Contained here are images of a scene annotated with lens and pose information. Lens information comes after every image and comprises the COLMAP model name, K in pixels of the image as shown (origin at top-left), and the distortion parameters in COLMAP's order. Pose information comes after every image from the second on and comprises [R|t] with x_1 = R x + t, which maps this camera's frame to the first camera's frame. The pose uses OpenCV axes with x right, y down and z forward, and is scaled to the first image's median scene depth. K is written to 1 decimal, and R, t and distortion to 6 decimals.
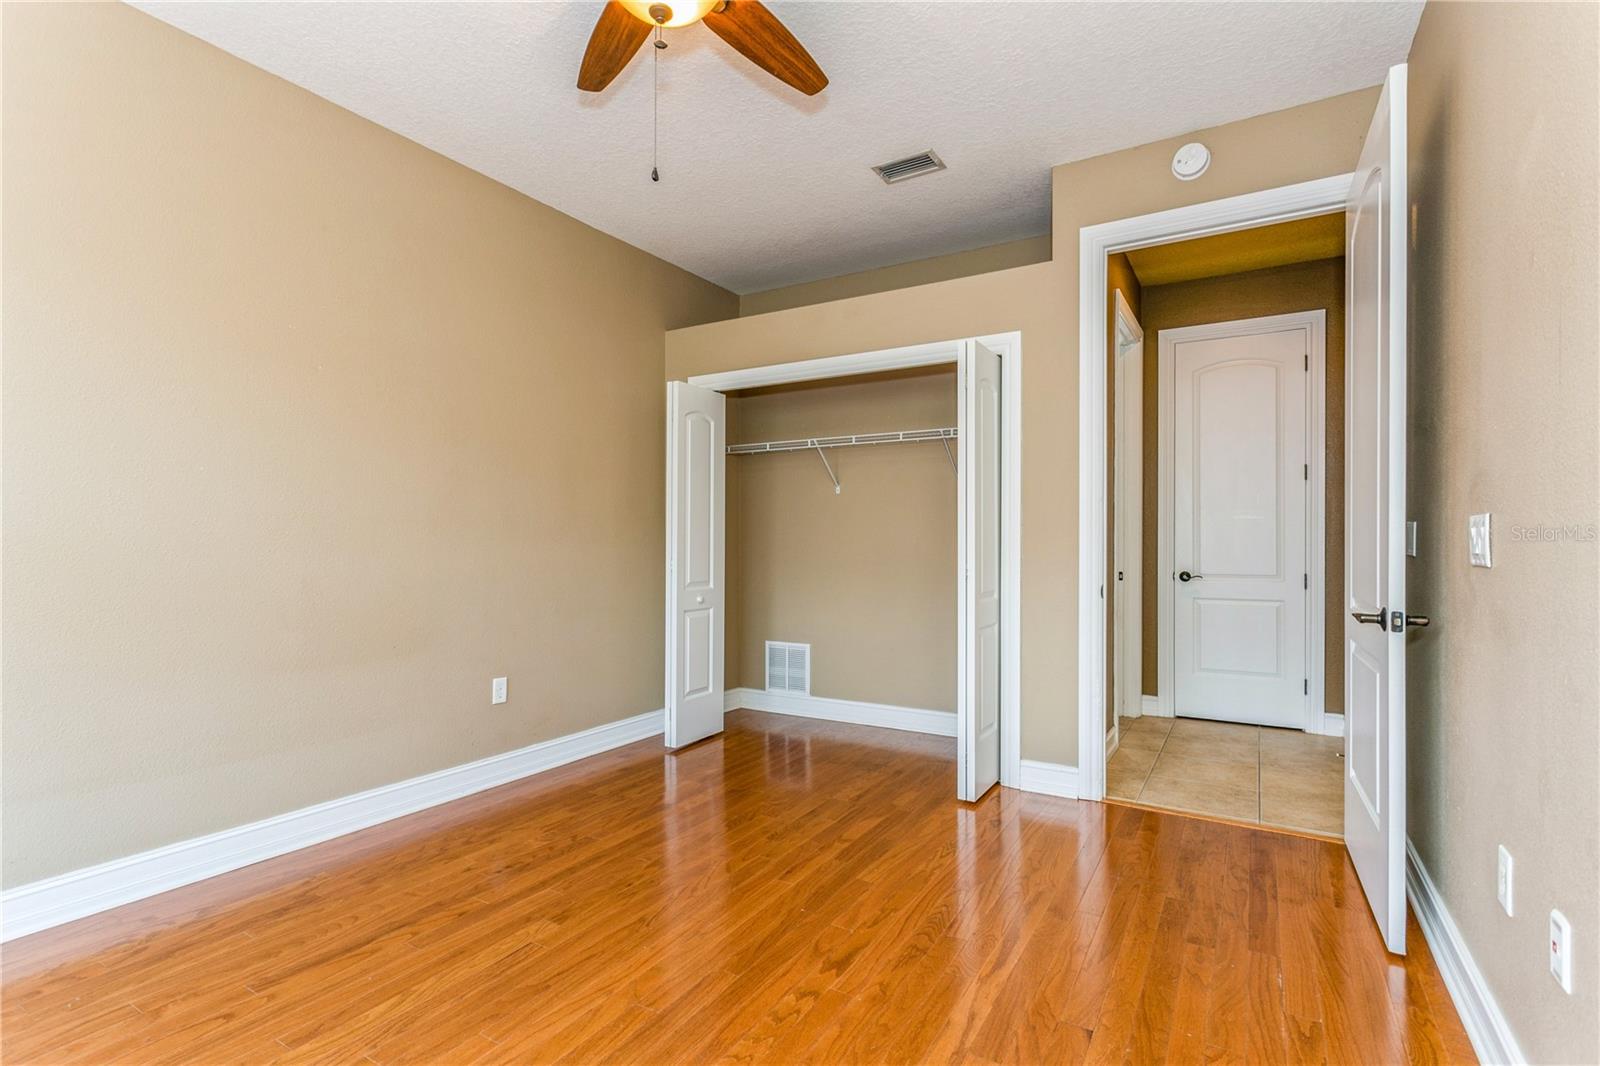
lens RADIAL K [[759.0, 0, 800.0], [0, 759.0, 533.0], [0, 0, 1]] dist [0.001771, 0.000383]
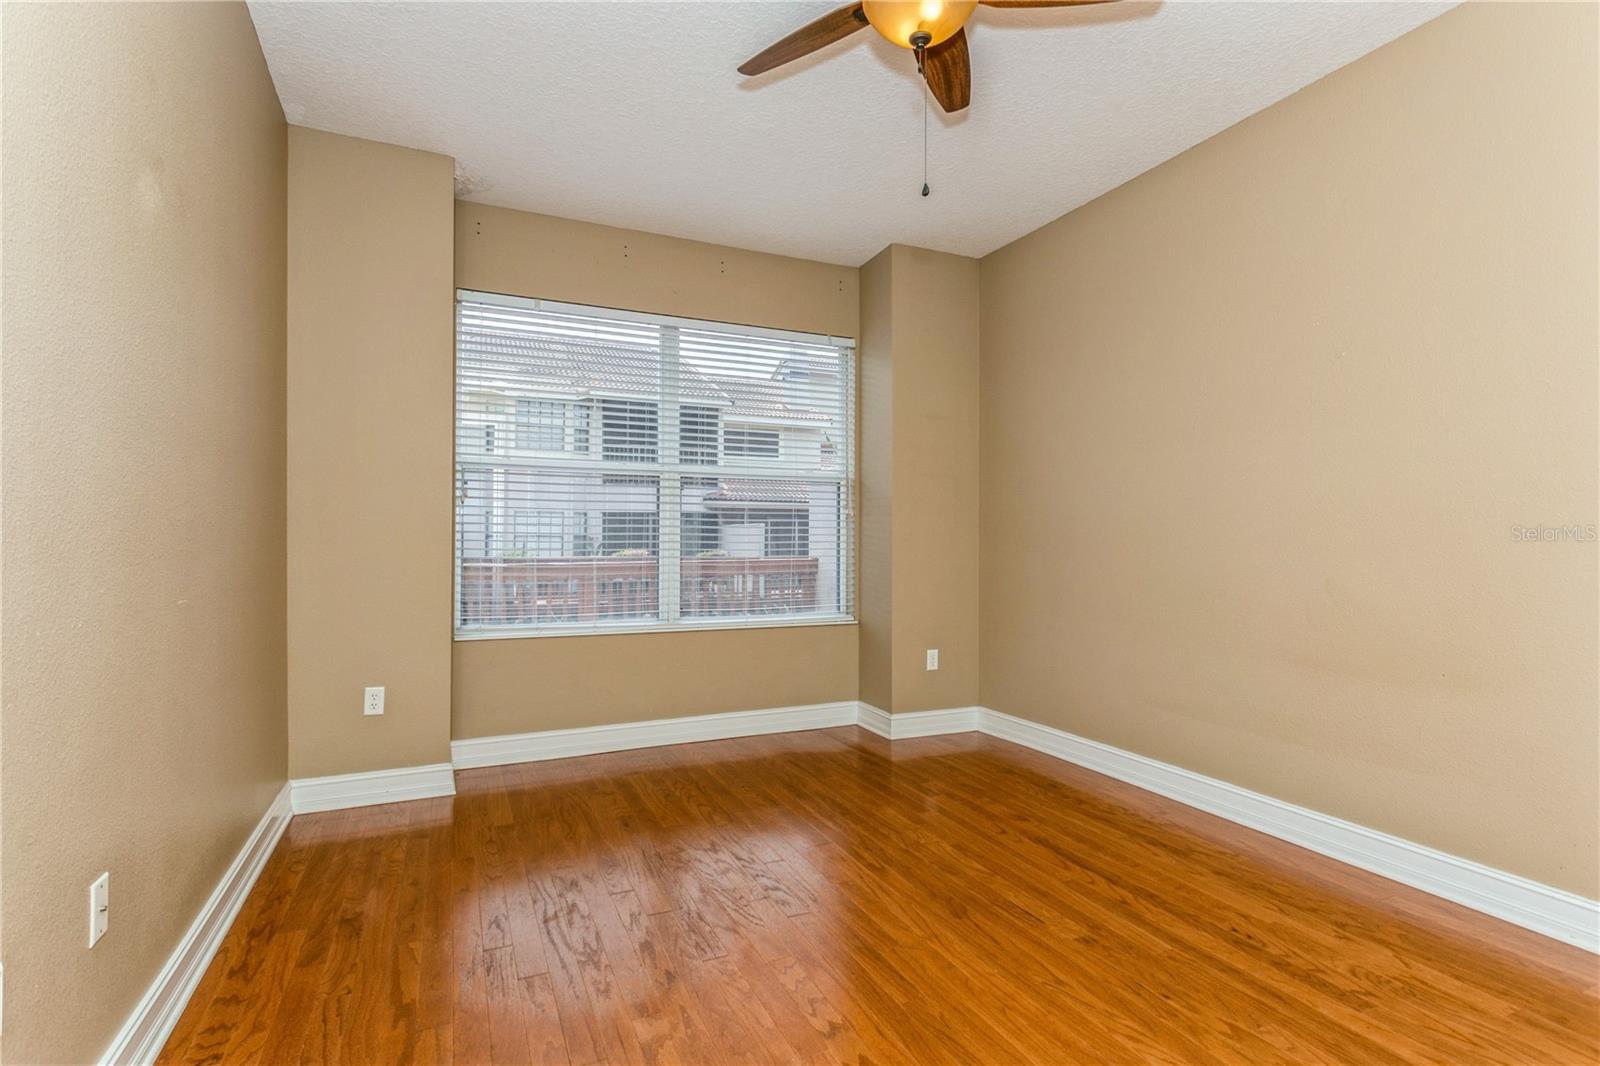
lens RADIAL K [[759.0, 0, 800.0], [0, 759.0, 533.0], [0, 0, 1]] dist [0.001771, 0.000383]
pose [[-0.560300, -0.007873, -0.828252, 0.664576], [0.007809, 0.999860, -0.014786, 0.013984], [0.828253, -0.014753, -0.560161, 1.238406]]
